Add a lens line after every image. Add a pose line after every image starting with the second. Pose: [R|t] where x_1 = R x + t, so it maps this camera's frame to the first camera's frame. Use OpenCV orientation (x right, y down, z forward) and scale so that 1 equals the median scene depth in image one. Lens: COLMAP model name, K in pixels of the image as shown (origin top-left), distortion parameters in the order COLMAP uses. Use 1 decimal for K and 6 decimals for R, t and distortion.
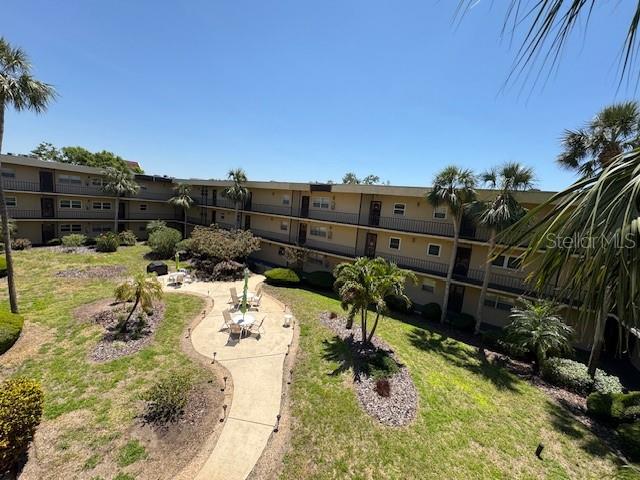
lens RADIAL K [[255.8, 0, 318.6], [0, 255.8, 241.5], [0, 0, 1]] dist [0.000263, 0.000010]
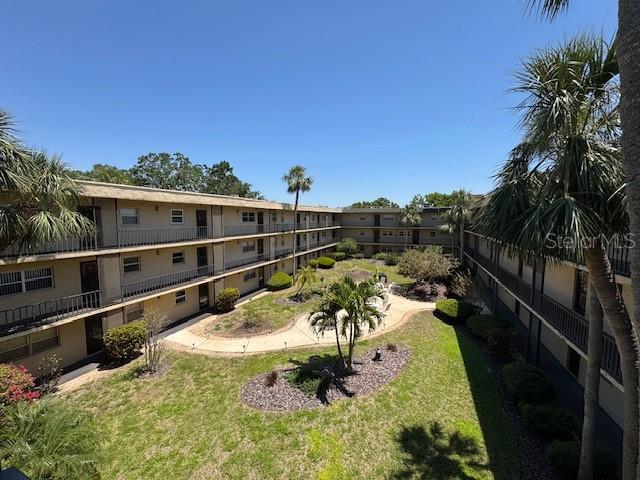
lens RADIAL K [[255.8, 0, 318.8], [0, 255.8, 239.4], [0, 0, 1]] dist [0.000263, 0.000010]
pose [[0.202813, -0.015104, -0.979101, 0.982126], [-0.112203, 0.992937, -0.038560, -0.011154], [0.972768, 0.117679, 0.199686, 0.634532]]
